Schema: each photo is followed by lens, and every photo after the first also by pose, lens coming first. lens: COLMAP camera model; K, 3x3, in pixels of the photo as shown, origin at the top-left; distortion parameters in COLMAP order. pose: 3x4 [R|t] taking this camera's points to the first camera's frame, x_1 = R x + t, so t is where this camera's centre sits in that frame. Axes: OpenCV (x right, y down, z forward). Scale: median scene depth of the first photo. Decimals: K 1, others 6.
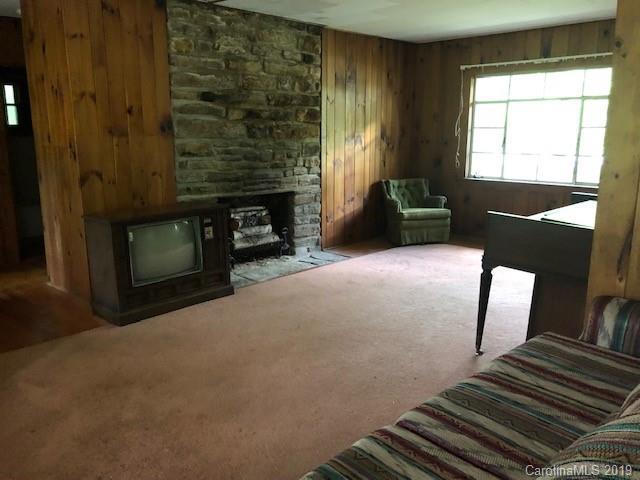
lens RADIAL K [[527.1, 0, 320.6], [0, 527.1, 241.6], [0, 0, 1]] dist [0.052224, -0.045536]
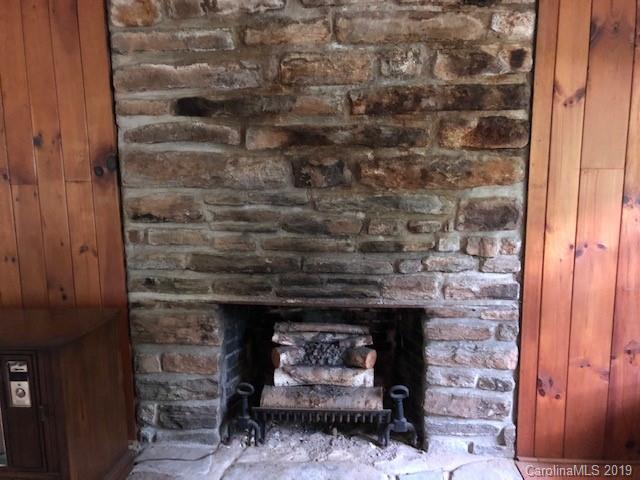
lens RADIAL K [[527.1, 0, 319.4], [0, 527.1, 239.0], [0, 0, 1]] dist [0.052224, -0.045536]
pose [[0.634090, 0.101335, -0.766590, 0.228707], [-0.148547, 0.988874, 0.007847, -0.147780], [0.758857, 0.108899, 0.642089, 0.676078]]
